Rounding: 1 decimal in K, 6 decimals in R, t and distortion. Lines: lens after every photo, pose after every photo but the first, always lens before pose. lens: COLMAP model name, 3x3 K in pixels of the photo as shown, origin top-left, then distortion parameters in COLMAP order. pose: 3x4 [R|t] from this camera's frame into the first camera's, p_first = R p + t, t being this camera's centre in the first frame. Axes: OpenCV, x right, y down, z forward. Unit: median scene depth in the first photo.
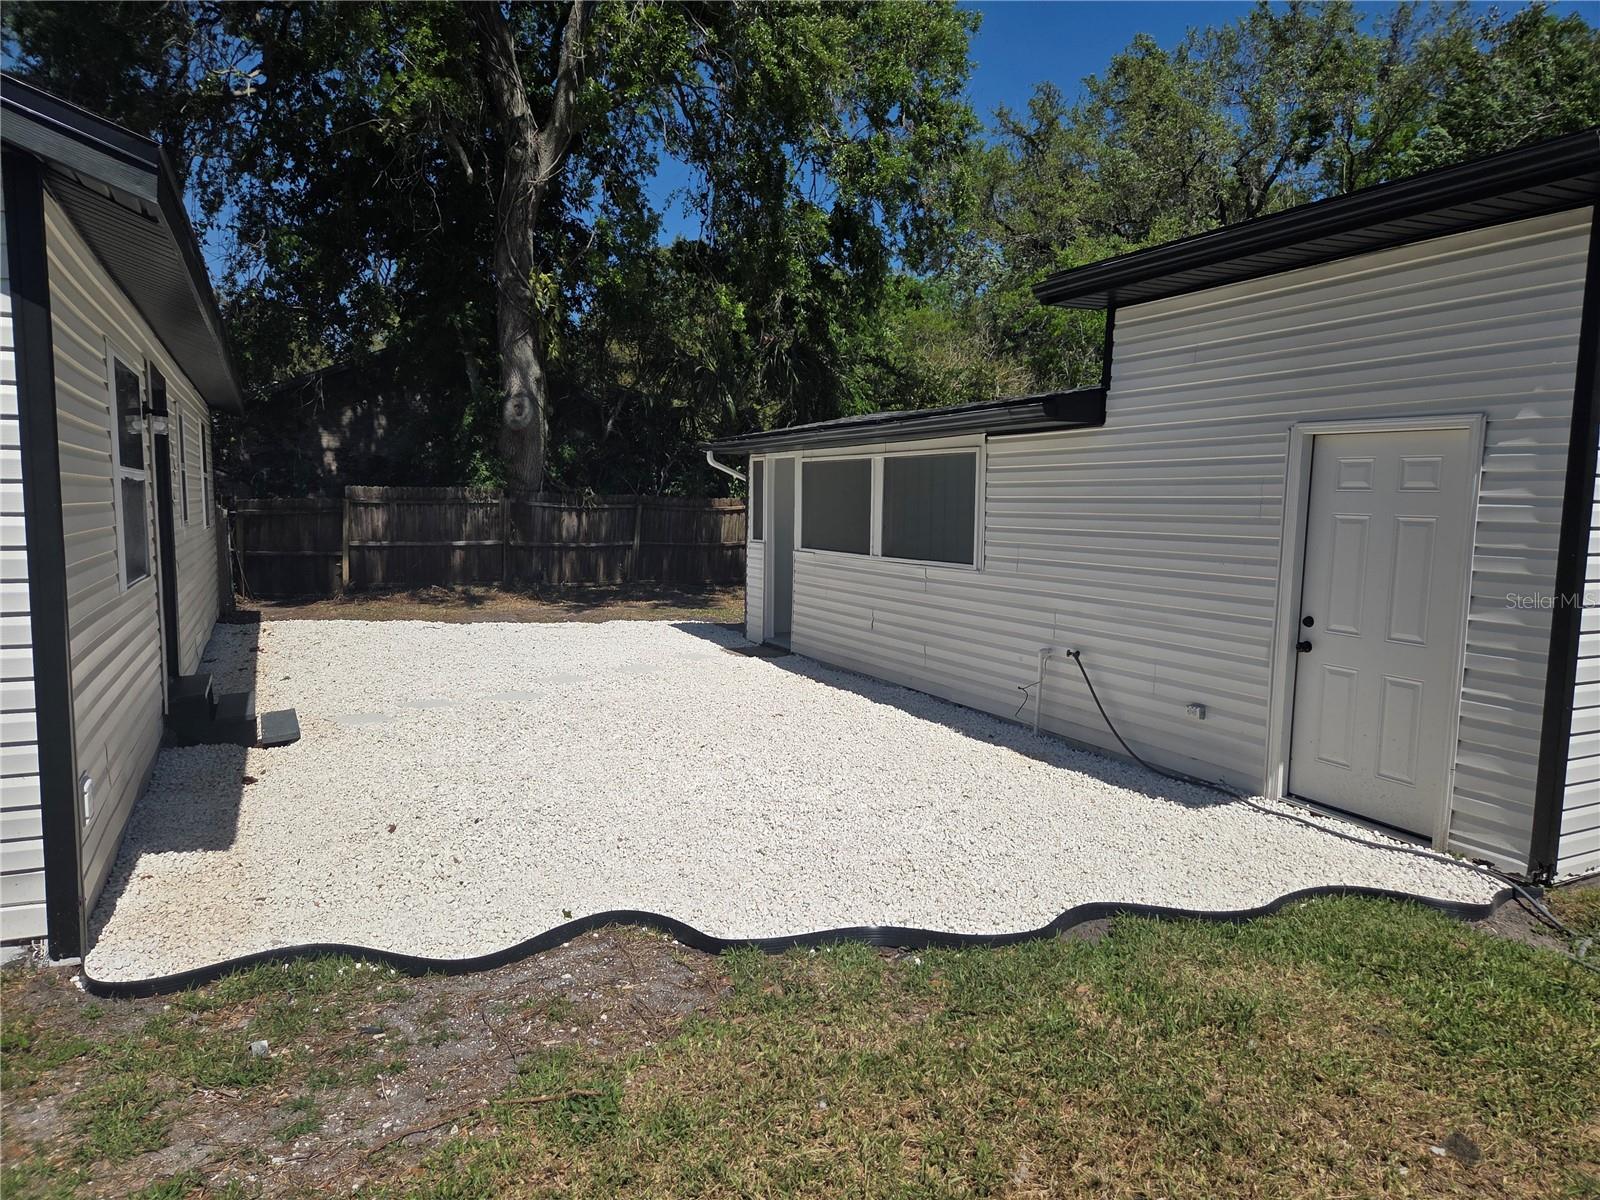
lens RADIAL K [[1063.6, 0, 820.4], [0, 1063.6, 625.3], [0, 0, 1]] dist [0.063176, -0.056417]
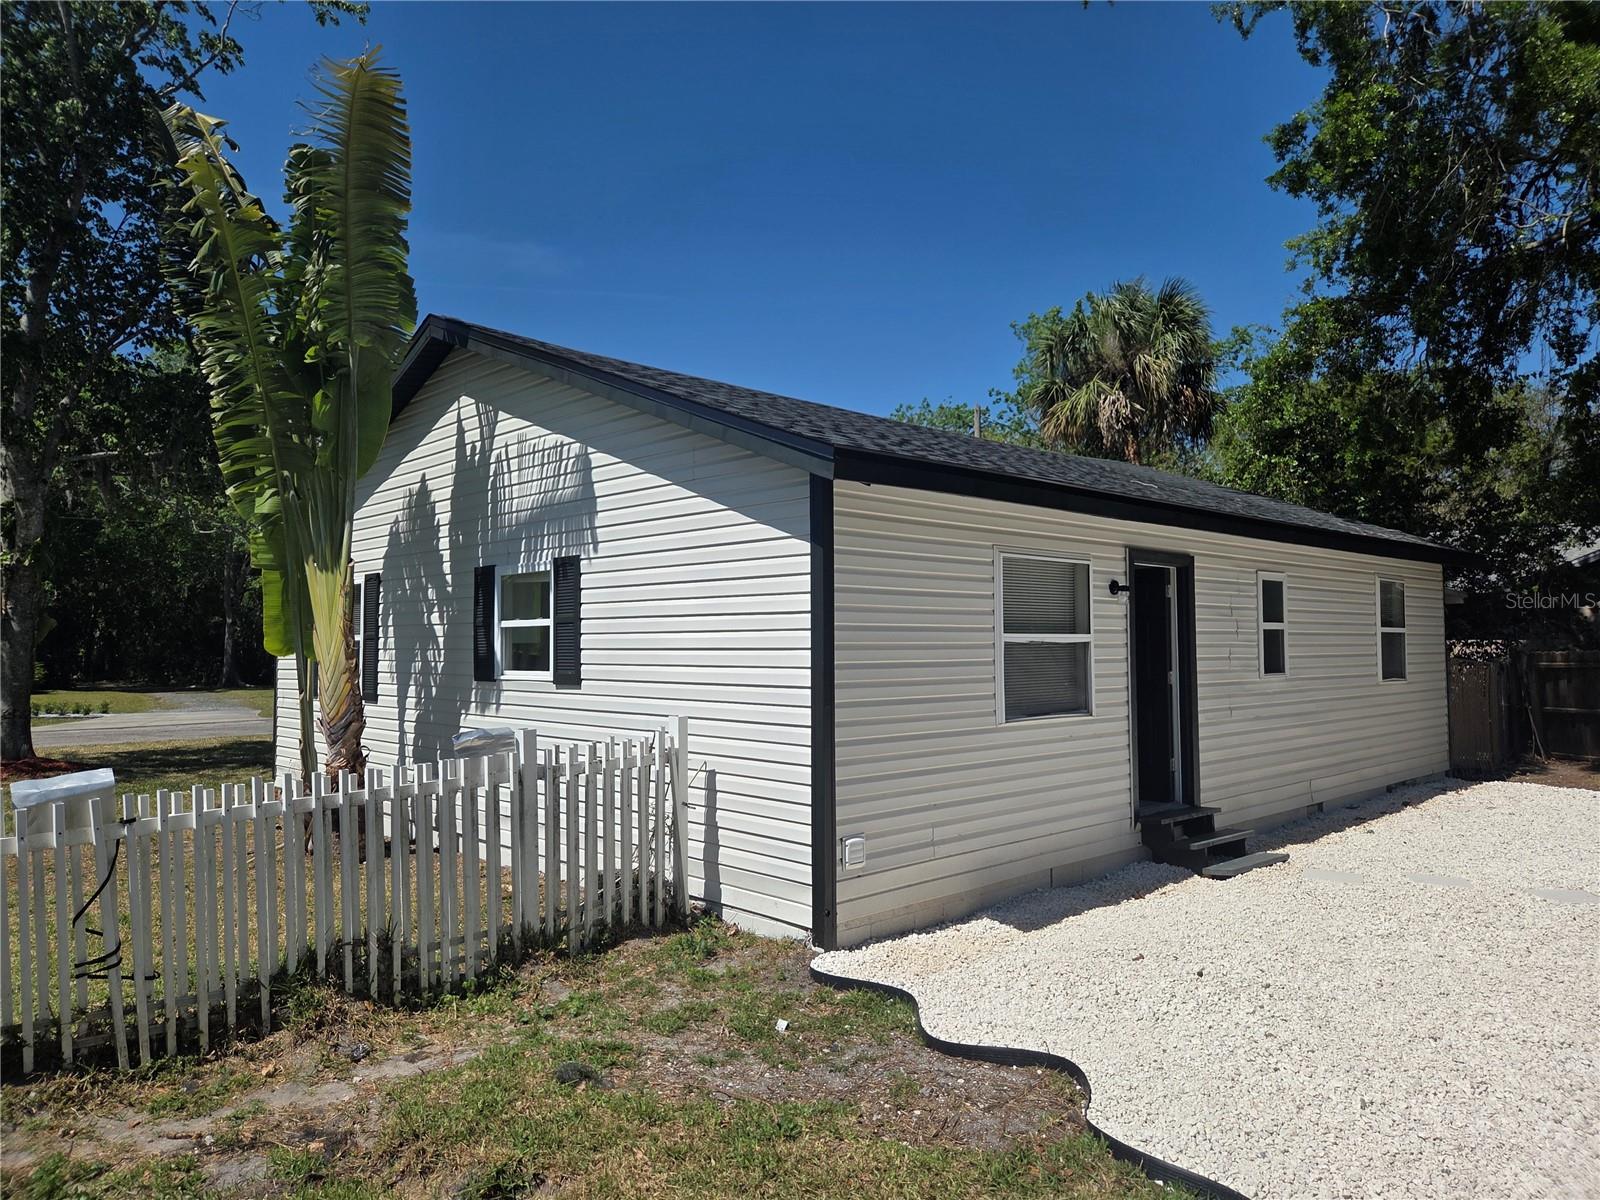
lens RADIAL K [[1065.8, 0, 797.6], [0, 1065.8, 608.7], [0, 0, 1]] dist [0.060103, -0.053331]
pose [[0.280011, -0.055515, -0.958390, 0.514841], [-0.101778, 0.990983, -0.087139, -0.027625], [0.954586, 0.121943, 0.271836, 0.300593]]
